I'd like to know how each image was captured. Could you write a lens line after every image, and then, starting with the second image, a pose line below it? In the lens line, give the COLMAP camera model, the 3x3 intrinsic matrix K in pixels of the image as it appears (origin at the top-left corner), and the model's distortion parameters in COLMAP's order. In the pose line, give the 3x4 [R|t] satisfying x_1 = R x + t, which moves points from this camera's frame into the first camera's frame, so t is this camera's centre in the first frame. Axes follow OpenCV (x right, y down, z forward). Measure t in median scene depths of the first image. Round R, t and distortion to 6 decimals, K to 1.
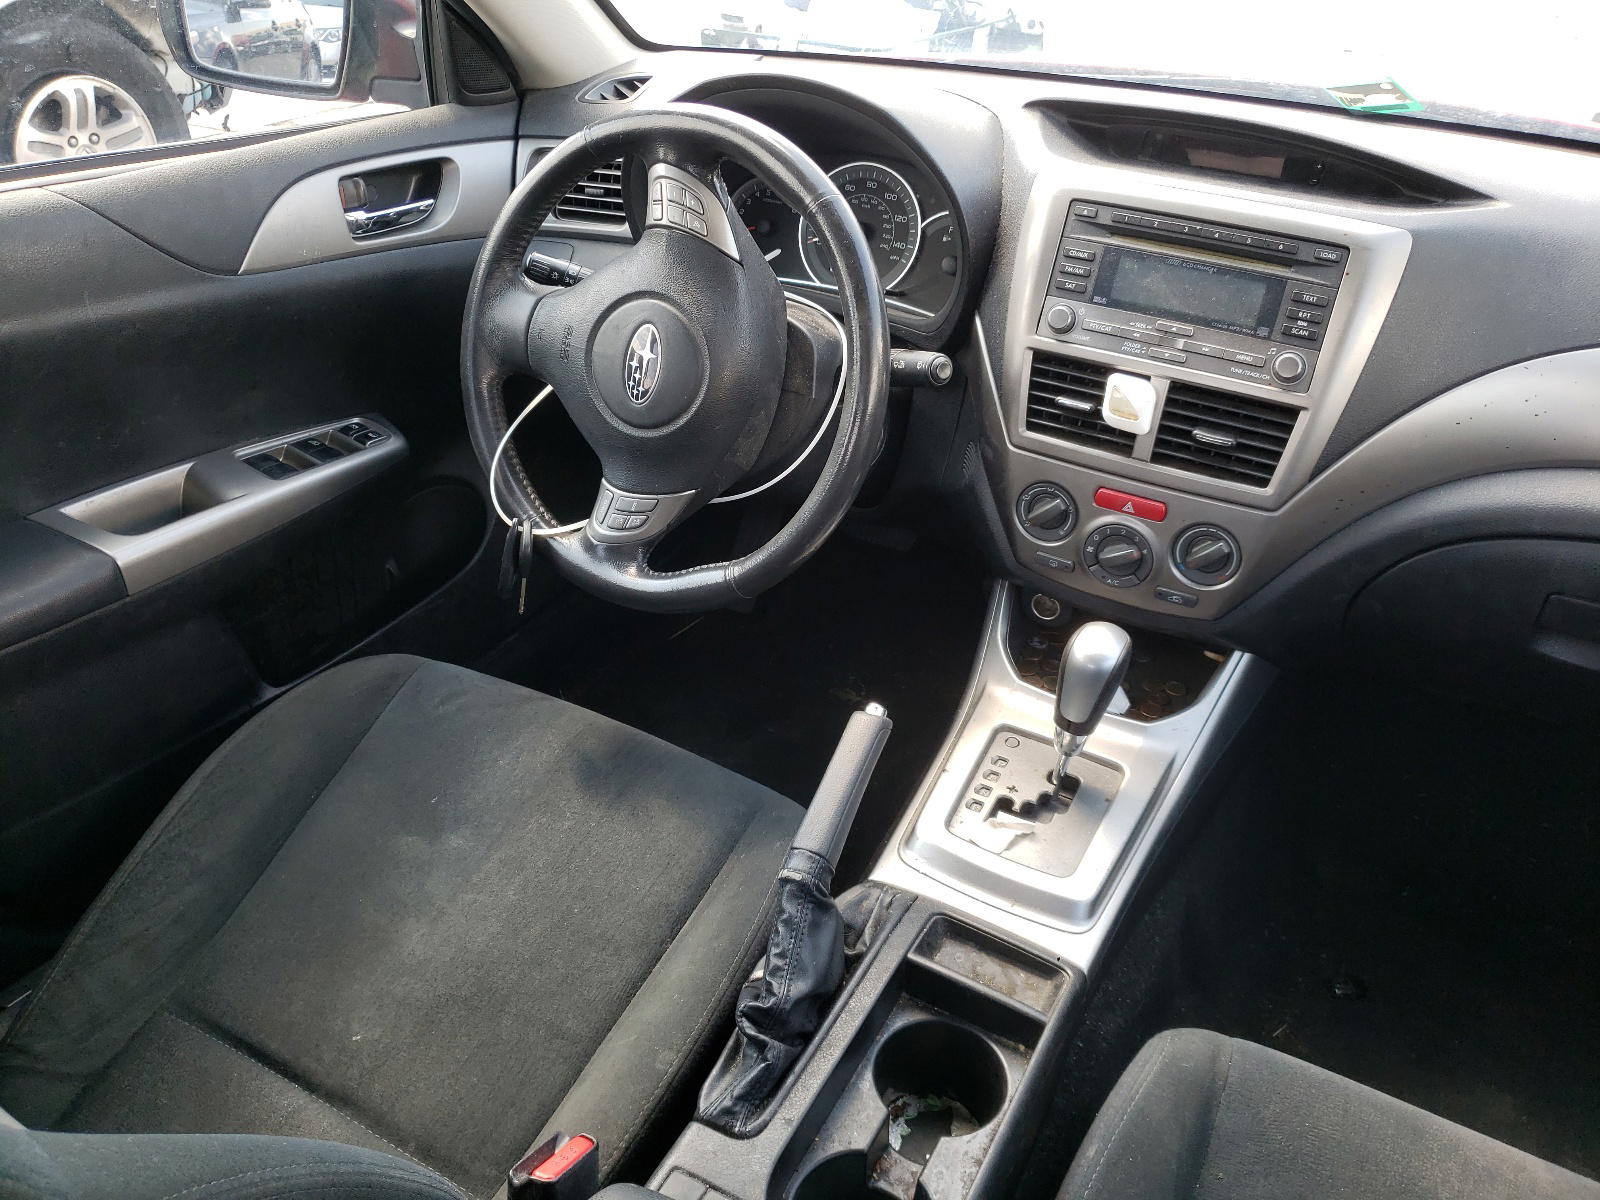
lens RADIAL K [[1239.1, 0, 800.0], [0, 1239.1, 600.0], [0, 0, 1]] dist [-0.058133, -0.000326]
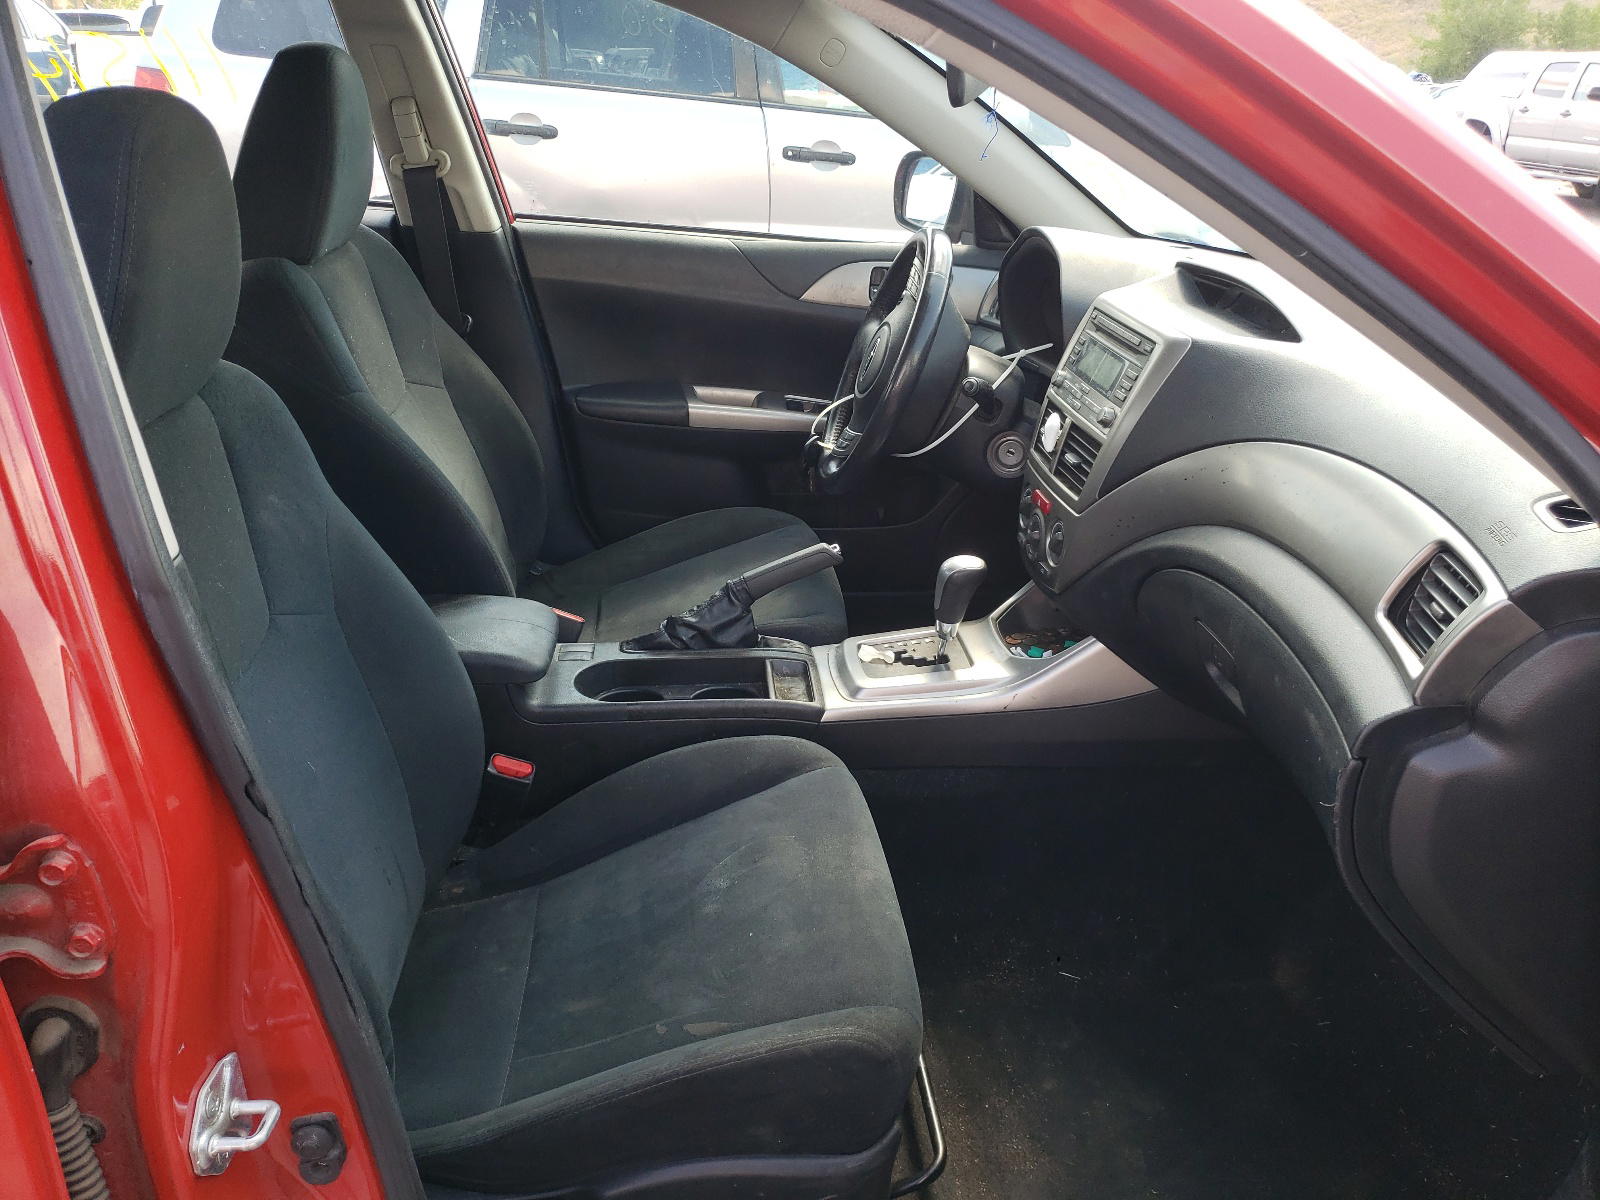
lens RADIAL K [[1207.2, 0, 800.0], [0, 1207.2, 600.0], [0, 0, 1]] dist [0.001166, 0.000225]
pose [[0.568733, 0.303014, -0.764673, 1.201697], [-0.441420, 0.896891, 0.027096, 0.116039], [0.694039, 0.322132, 0.643848, -0.107647]]
